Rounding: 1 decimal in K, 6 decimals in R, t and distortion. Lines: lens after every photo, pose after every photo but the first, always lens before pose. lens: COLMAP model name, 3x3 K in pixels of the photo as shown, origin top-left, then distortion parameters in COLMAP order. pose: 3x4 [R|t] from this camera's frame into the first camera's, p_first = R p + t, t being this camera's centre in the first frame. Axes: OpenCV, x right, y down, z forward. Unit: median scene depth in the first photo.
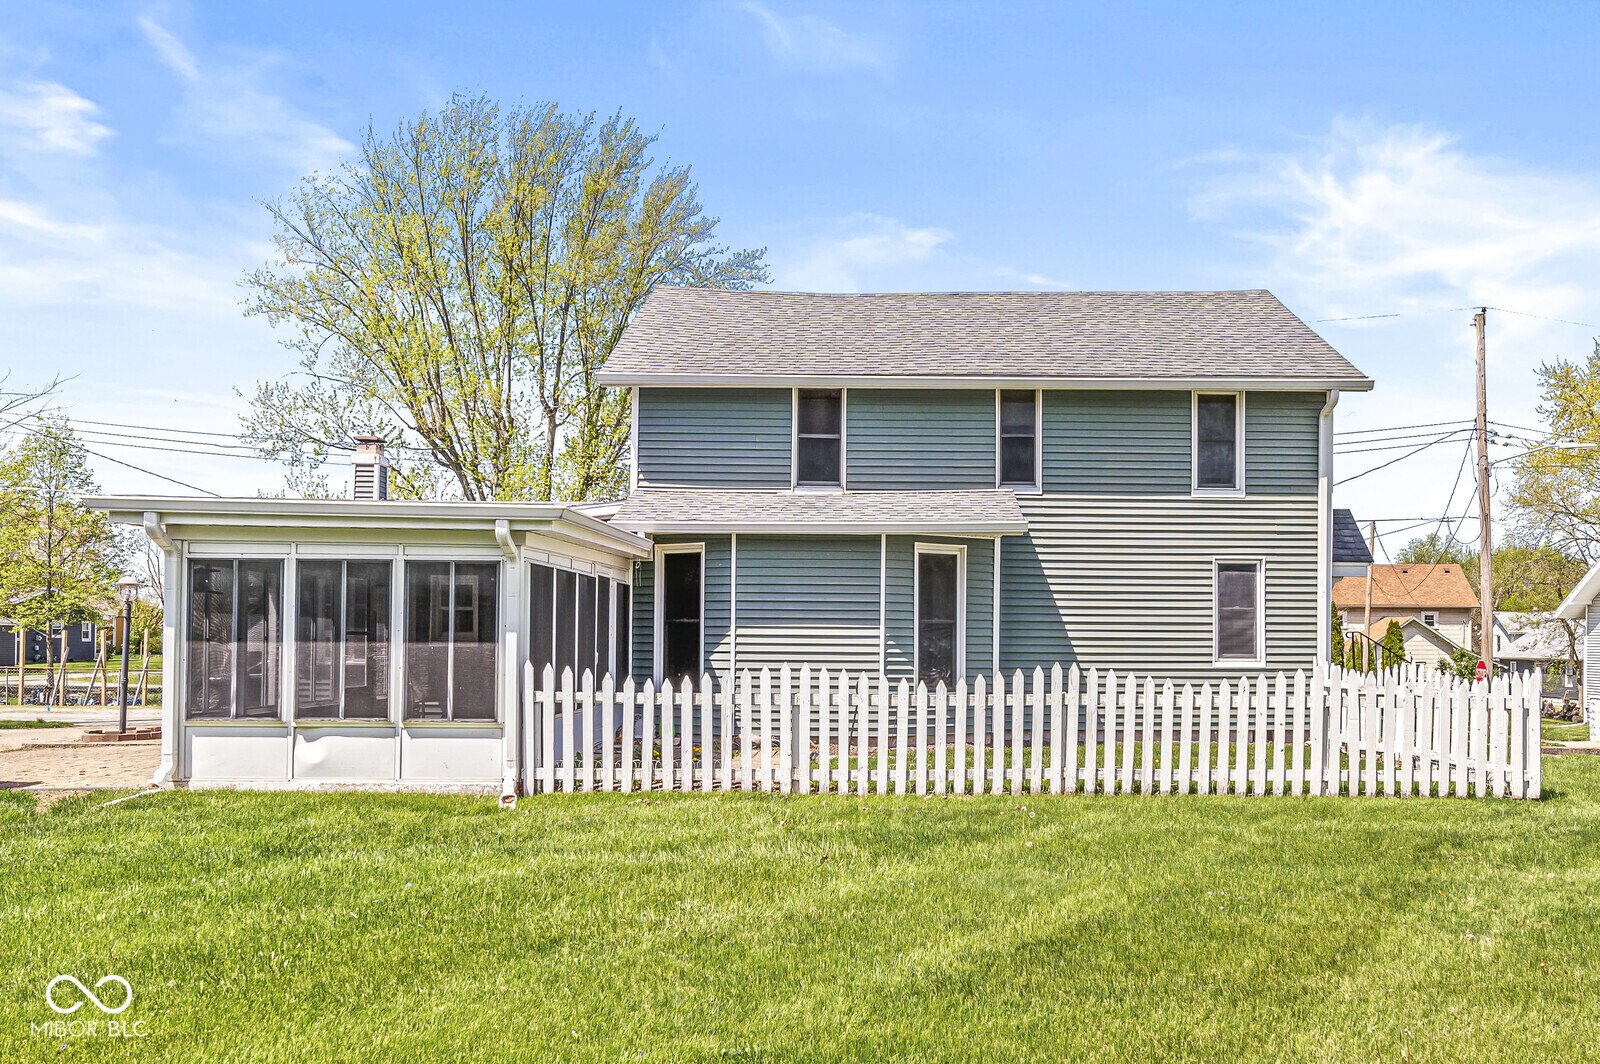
lens RADIAL K [[1158.7, 0, 875.7], [0, 1158.7, 596.8], [0, 0, 1]] dist [-0.006781, -0.001532]
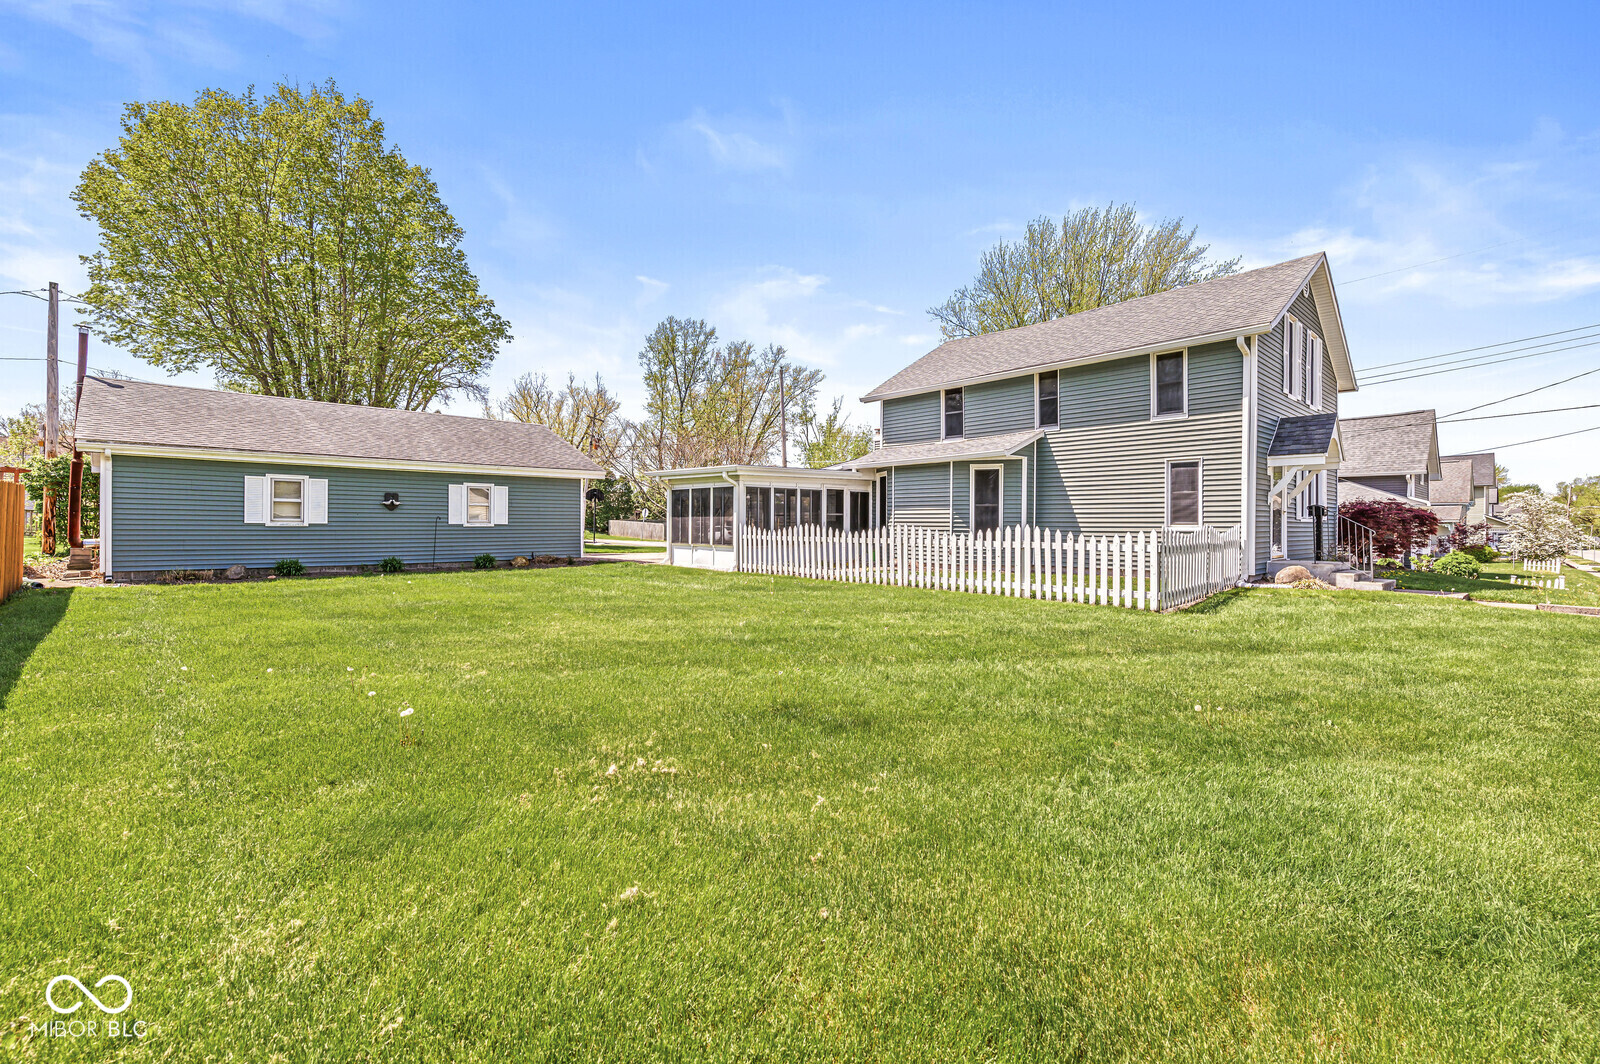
lens RADIAL K [[679.0, 0, 807.3], [0, 679.0, 524.6], [0, 0, 1]] dist [0.000441, 0.000019]
pose [[0.673875, -0.000618, -0.738845, 0.681082], [0.037168, 0.998762, 0.033065, 0.006059], [0.737910, -0.049743, 0.673064, 0.024510]]
